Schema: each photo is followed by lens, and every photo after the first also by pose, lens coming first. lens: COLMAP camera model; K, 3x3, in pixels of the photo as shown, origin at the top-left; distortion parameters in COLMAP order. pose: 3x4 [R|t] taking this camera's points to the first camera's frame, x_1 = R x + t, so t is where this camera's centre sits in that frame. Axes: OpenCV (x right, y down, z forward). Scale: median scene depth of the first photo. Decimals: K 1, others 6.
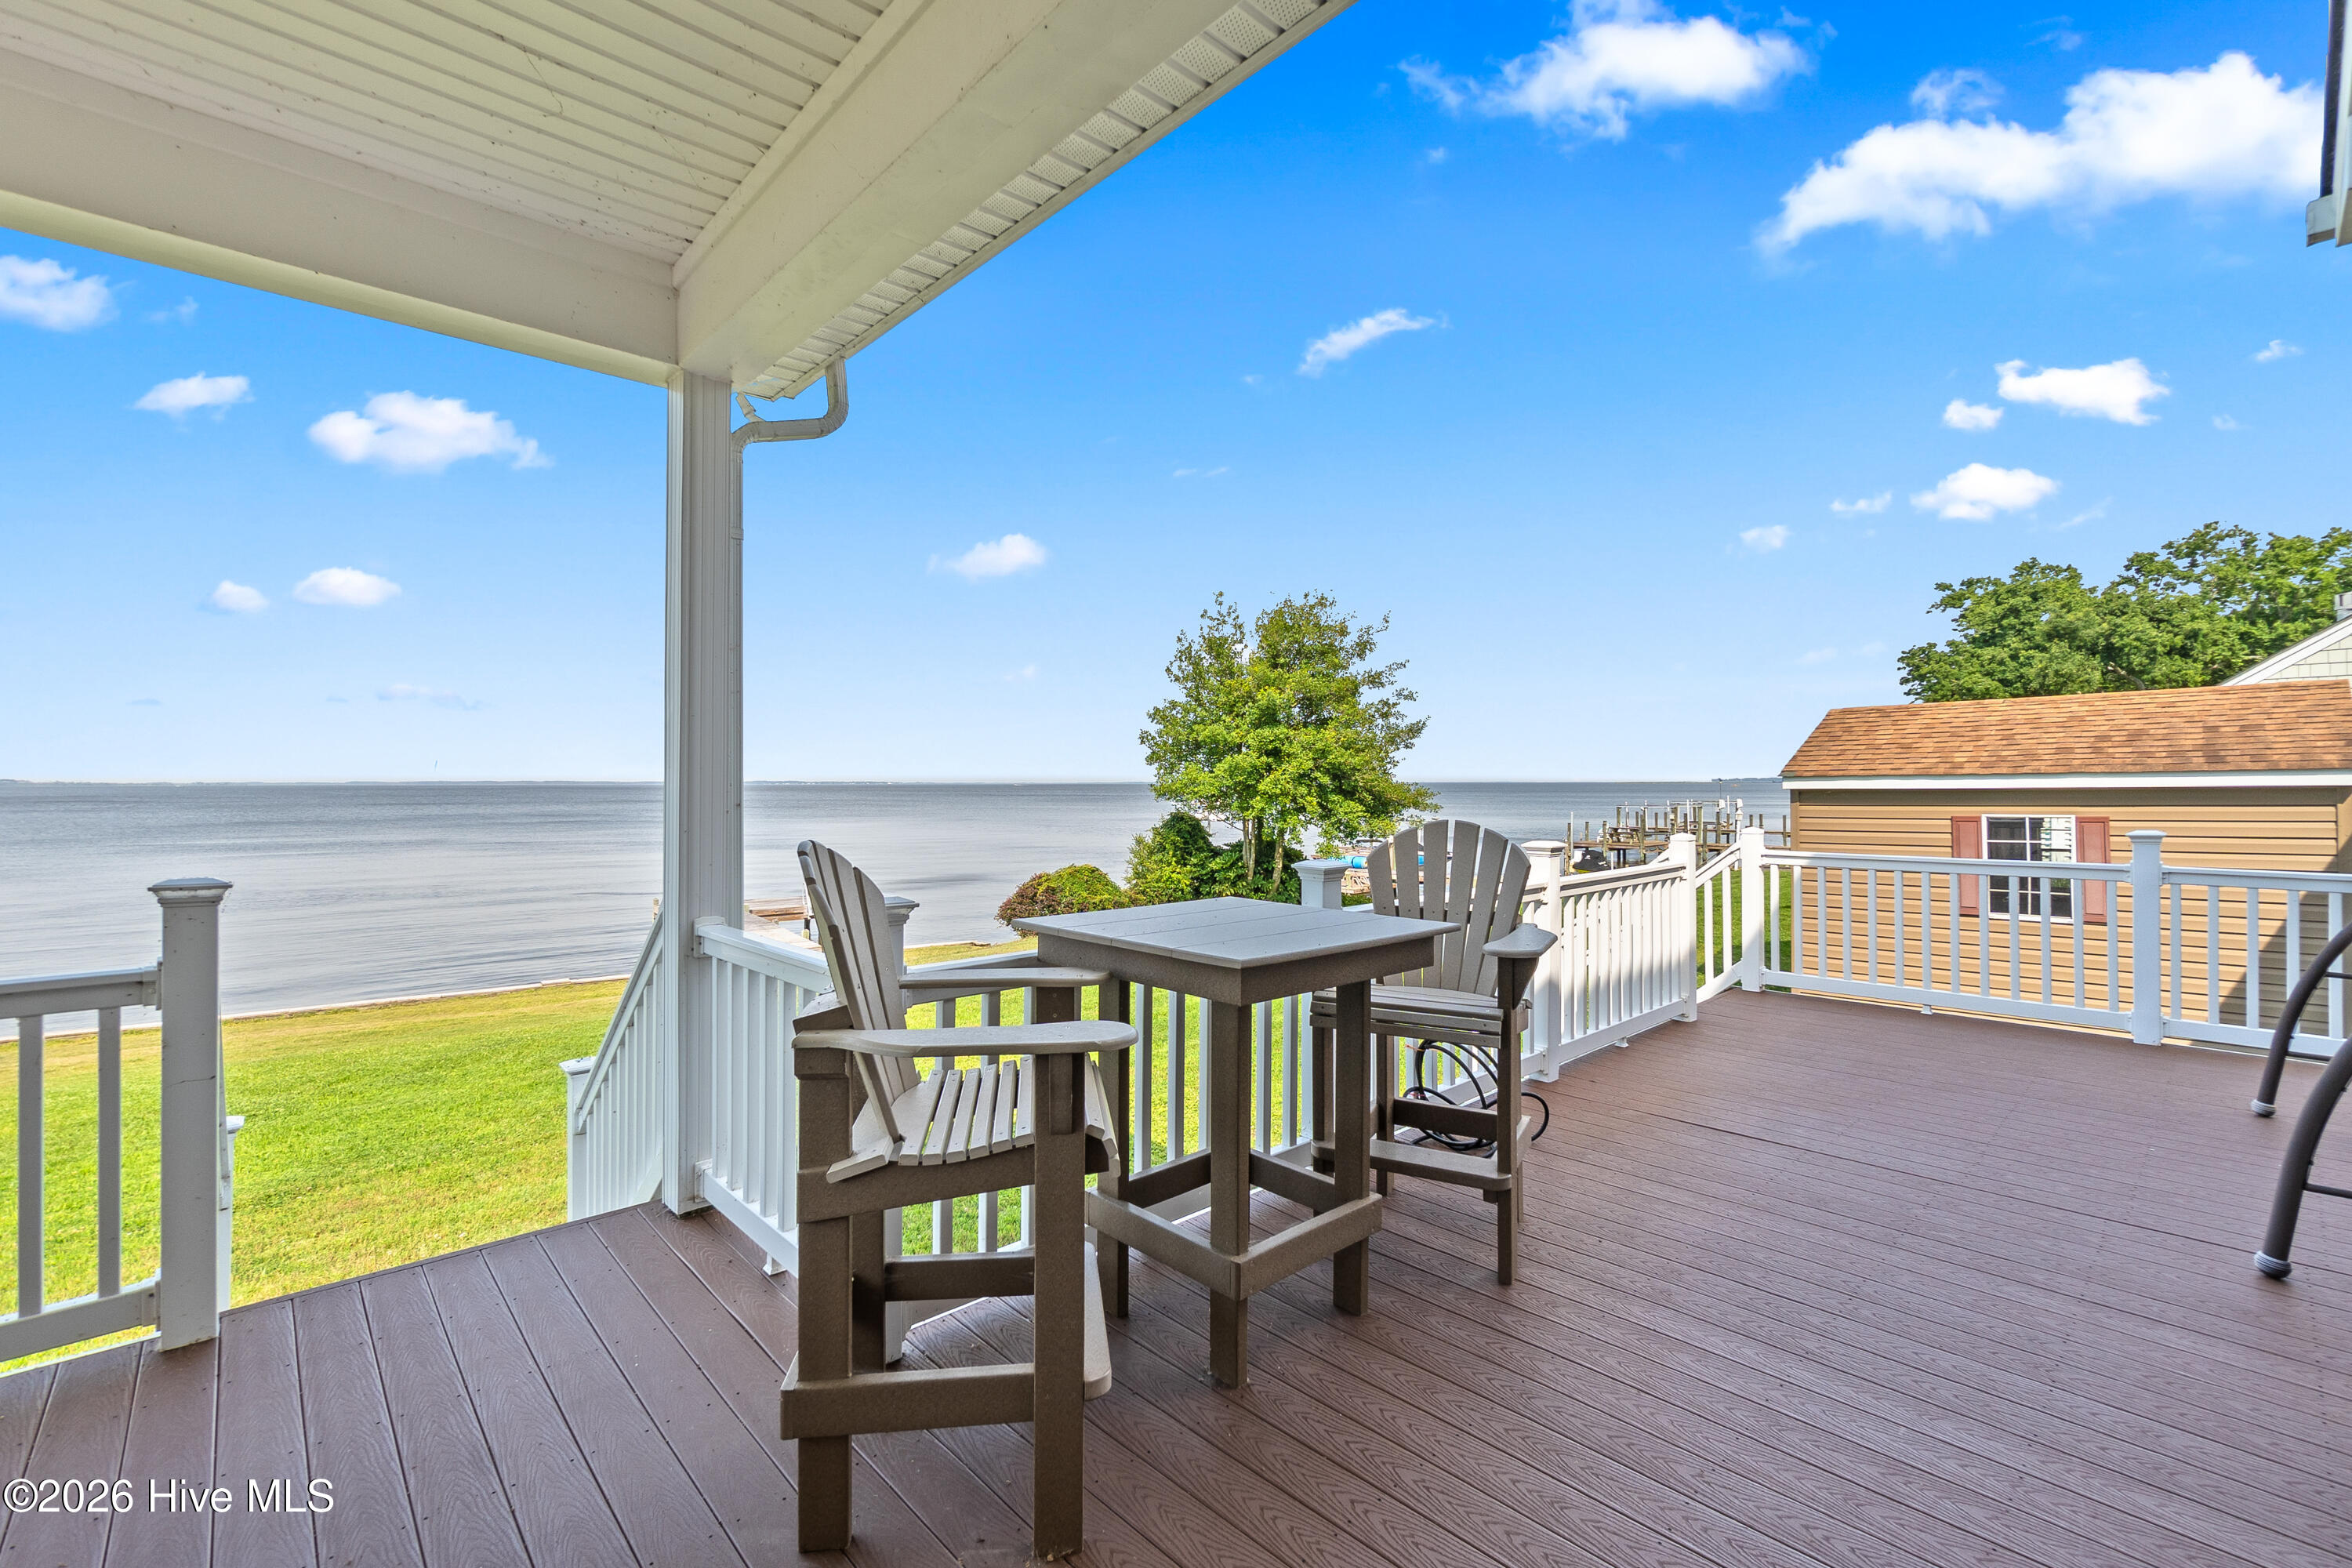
lens RADIAL K [[1006.5, 0, 1155.6], [0, 1006.5, 785.5], [0, 0, 1]] dist [0.003173, 0.000245]
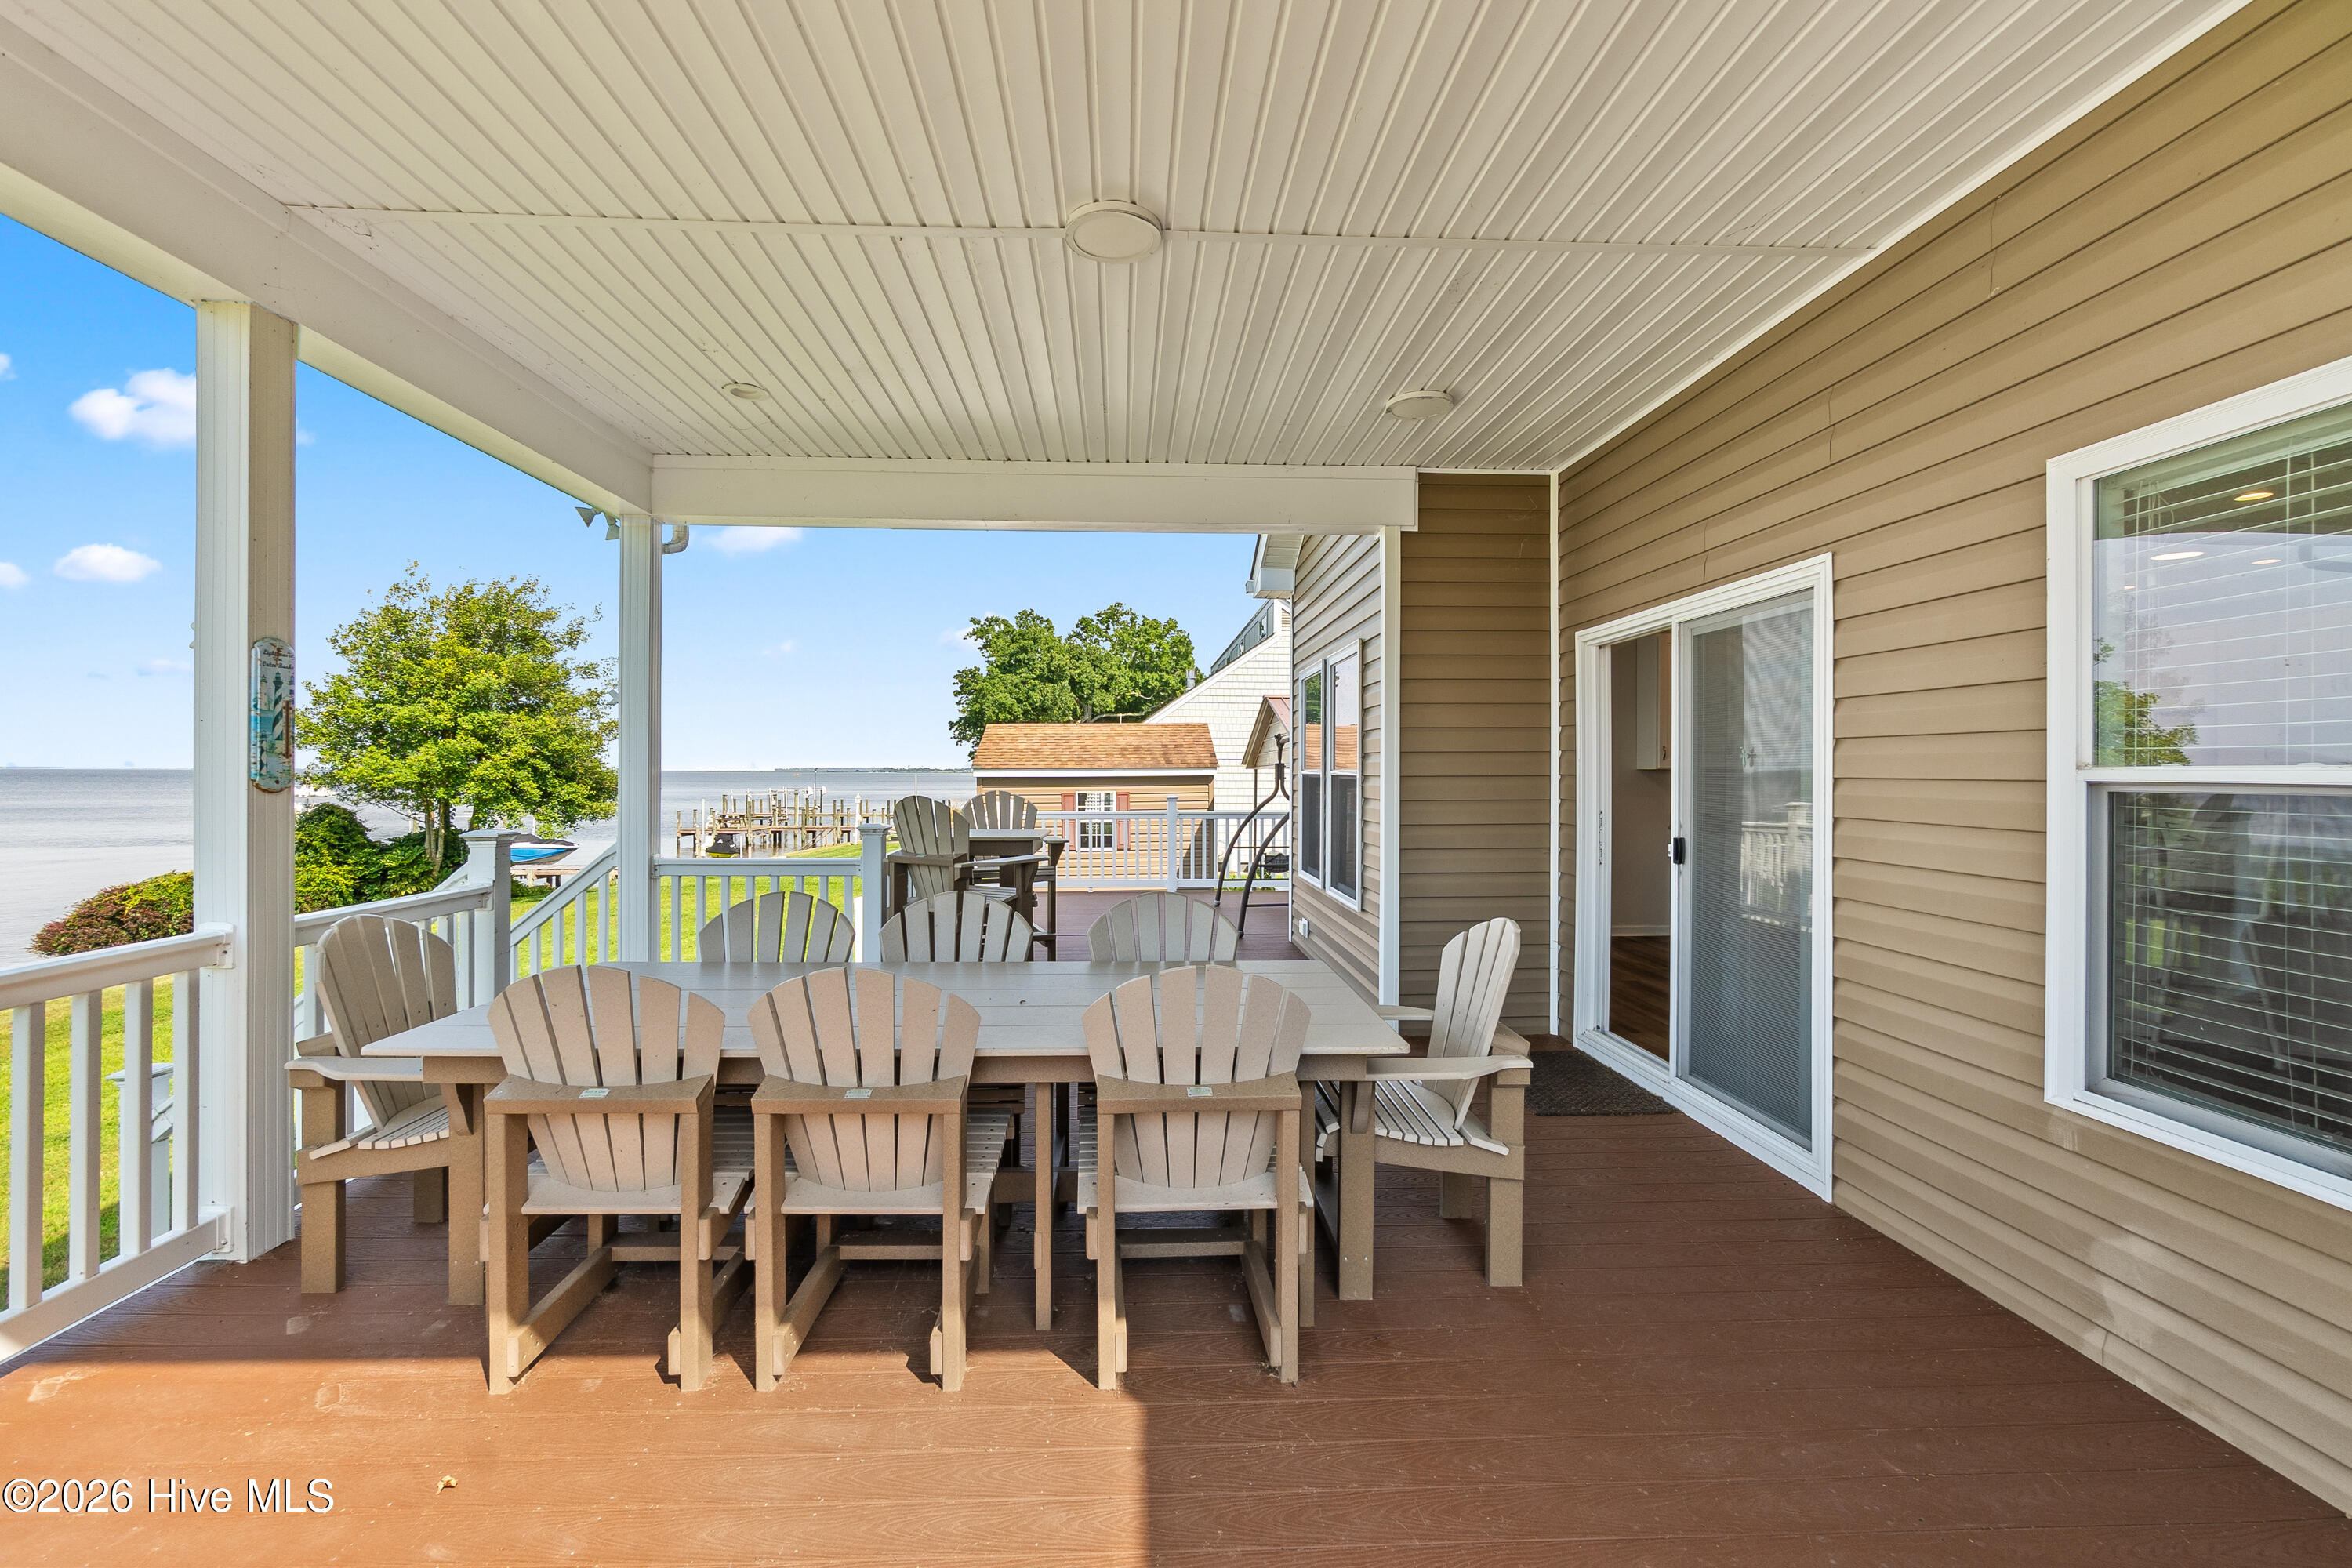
lens RADIAL K [[1012.2, 0, 1162.7], [0, 1012.2, 790.9], [0, 0, 1]] dist [-0.012015, 0.006876]
pose [[0.646596, -0.009488, 0.762774, -0.199778], [-0.003716, 0.999872, 0.015587, 0.000006], [-0.762824, -0.012913, 0.646477, -0.114954]]
